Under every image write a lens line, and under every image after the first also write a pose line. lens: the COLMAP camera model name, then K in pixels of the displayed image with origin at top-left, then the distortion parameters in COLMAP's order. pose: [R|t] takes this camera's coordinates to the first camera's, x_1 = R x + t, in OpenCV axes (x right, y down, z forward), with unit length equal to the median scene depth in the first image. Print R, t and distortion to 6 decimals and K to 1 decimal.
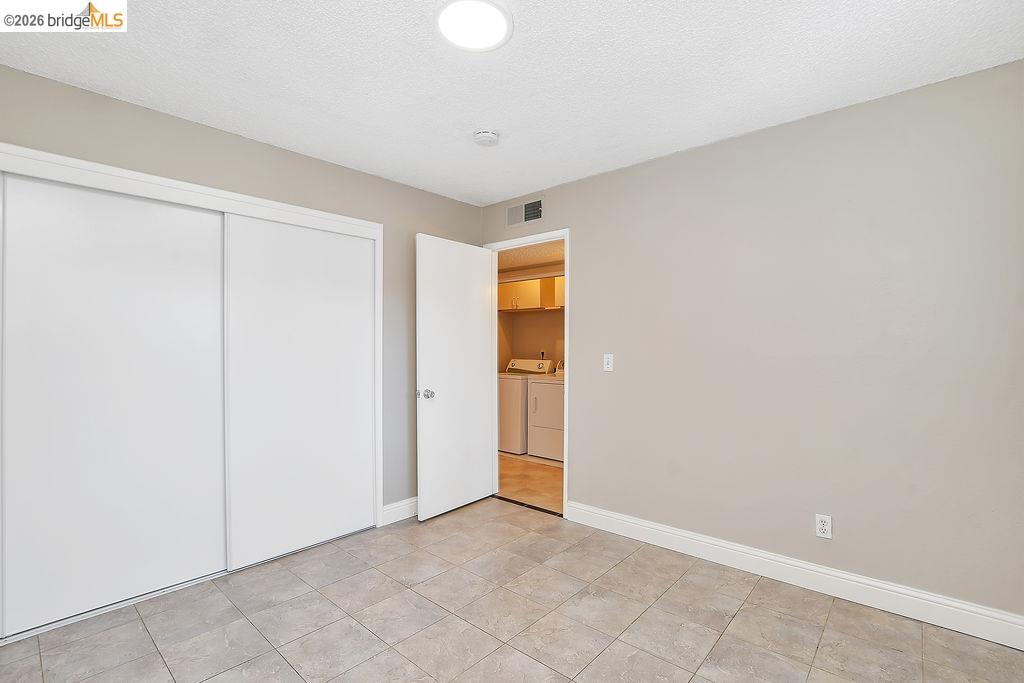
lens RADIAL K [[467.5, 0, 511.4], [0, 467.5, 347.0], [0, 0, 1]] dist [-0.022451, -0.000140]
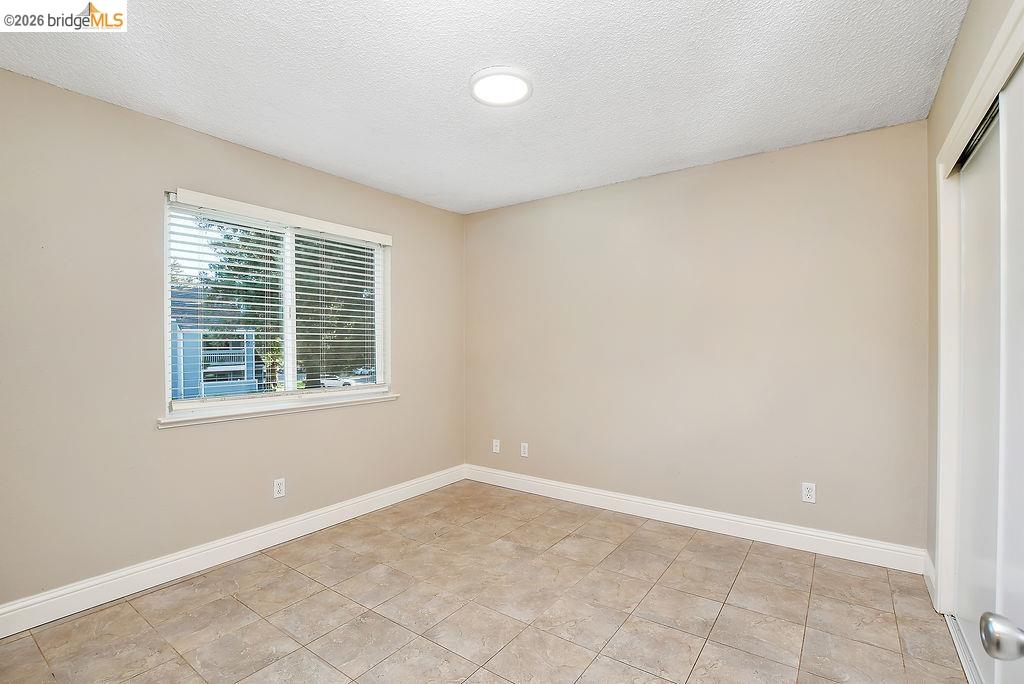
lens RADIAL K [[467.5, 0, 511.4], [0, 467.5, 347.5], [0, 0, 1]] dist [-0.022451, -0.000140]
pose [[-0.994555, 0.004562, -0.104114, 0.020840], [0.003411, 0.999931, 0.011233, -0.002234], [0.104158, 0.010817, -0.994502, 2.015235]]
